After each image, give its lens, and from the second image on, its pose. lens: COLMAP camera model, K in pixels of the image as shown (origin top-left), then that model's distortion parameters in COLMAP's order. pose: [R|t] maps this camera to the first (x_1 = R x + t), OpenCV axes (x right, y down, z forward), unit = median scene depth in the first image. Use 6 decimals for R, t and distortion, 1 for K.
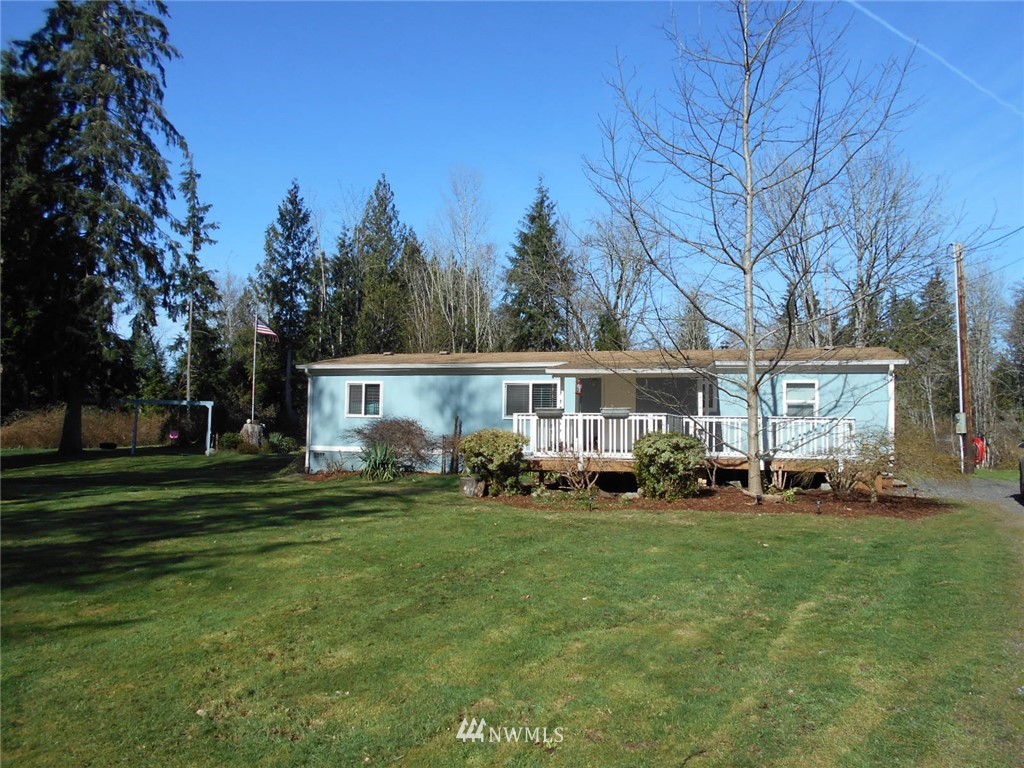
lens RADIAL K [[816.7, 0, 514.6], [0, 816.7, 385.3], [0, 0, 1]] dist [-0.009979, 0.015818]
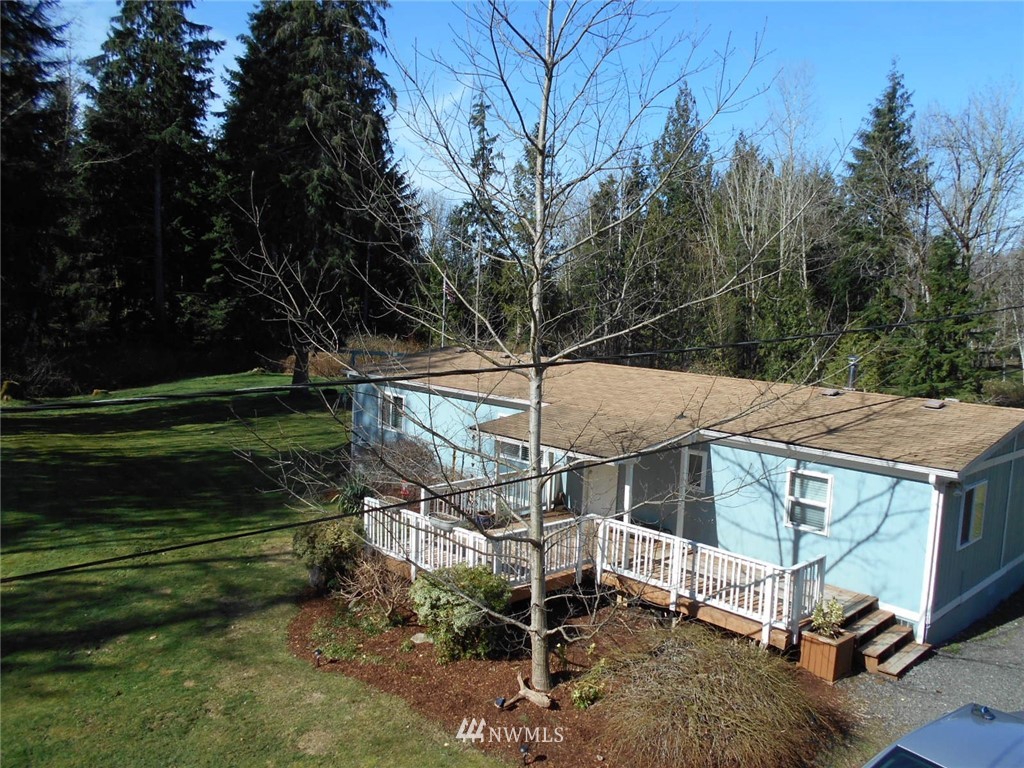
lens RADIAL K [[816.7, 0, 506.4], [0, 816.7, 382.7], [0, 0, 1]] dist [-0.009979, 0.015818]
pose [[0.888758, 0.065631, -0.453654, 0.113652], [-0.010438, 0.992338, 0.123114, -0.041527], [0.458258, -0.104683, 0.882633, 0.080766]]
